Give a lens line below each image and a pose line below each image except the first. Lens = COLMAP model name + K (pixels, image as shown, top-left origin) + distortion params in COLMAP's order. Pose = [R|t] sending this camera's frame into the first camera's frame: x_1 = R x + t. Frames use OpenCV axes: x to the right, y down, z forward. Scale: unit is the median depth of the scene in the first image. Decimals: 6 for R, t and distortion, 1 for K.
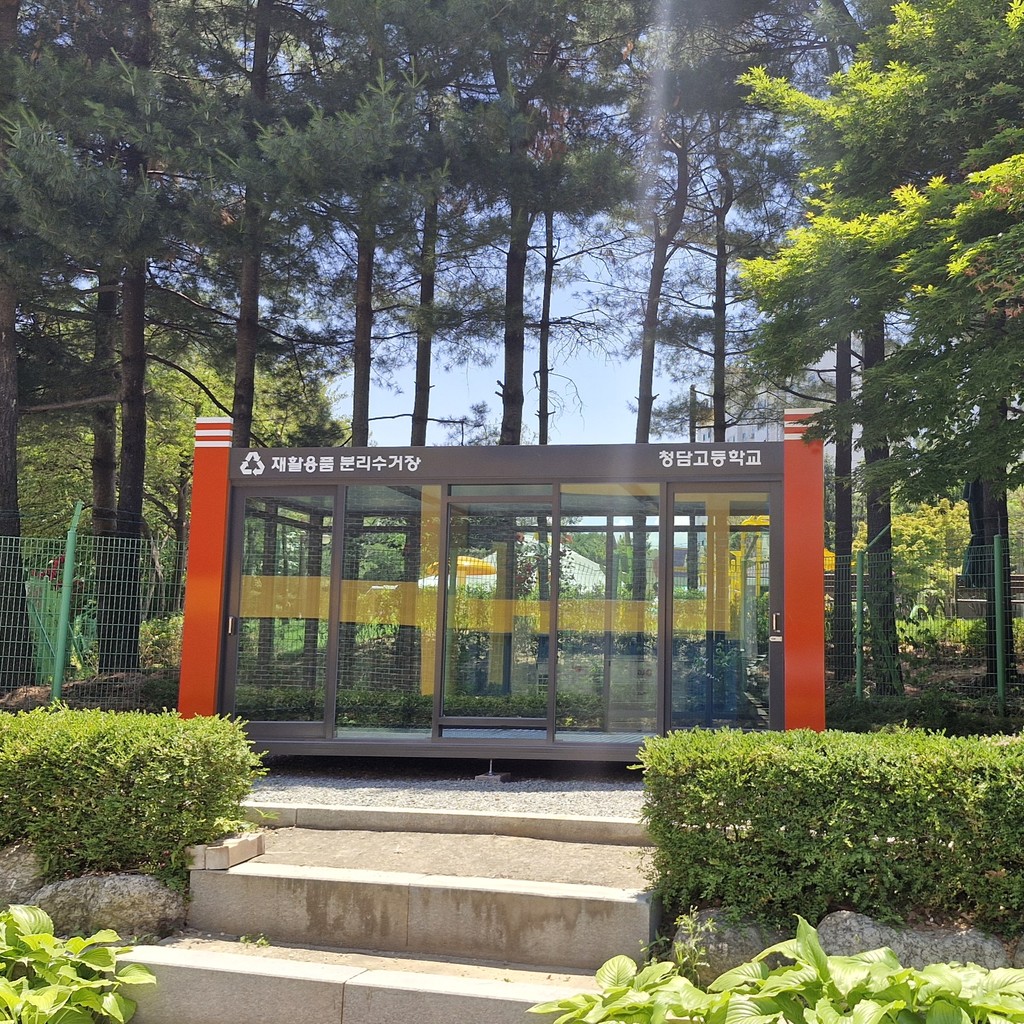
lens RADIAL K [[1034.2, 0, 506.2], [0, 1034.2, 513.0], [0, 0, 1]] dist [0.082232, 0.000000]
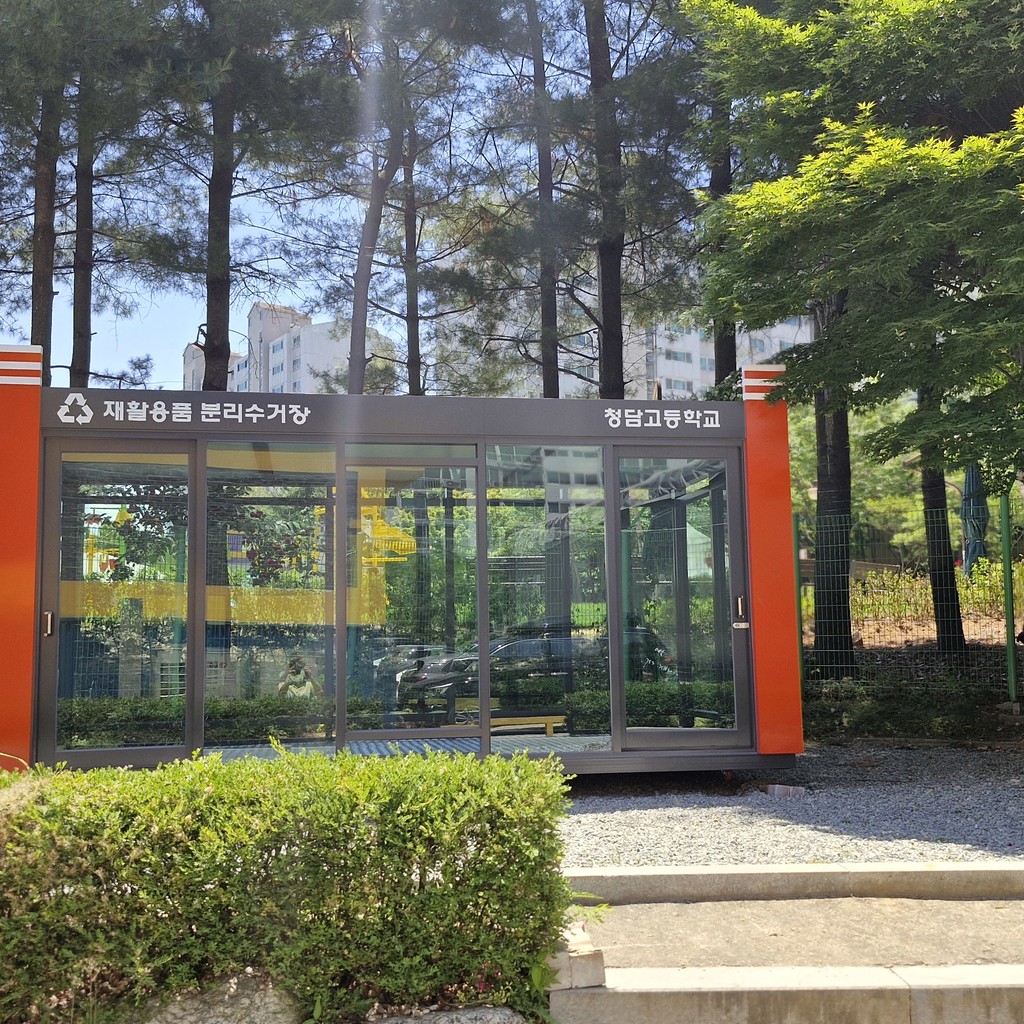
lens RADIAL K [[1152.3, 0, 517.0], [0, 1152.3, 512.9], [0, 0, 1]] dist [0.032351, 0.000000]
pose [[0.959734, 0.006351, 0.280838, -0.176855], [-0.012262, 0.999739, 0.019296, 0.008181], [-0.280642, -0.021963, 0.959561, 0.104403]]
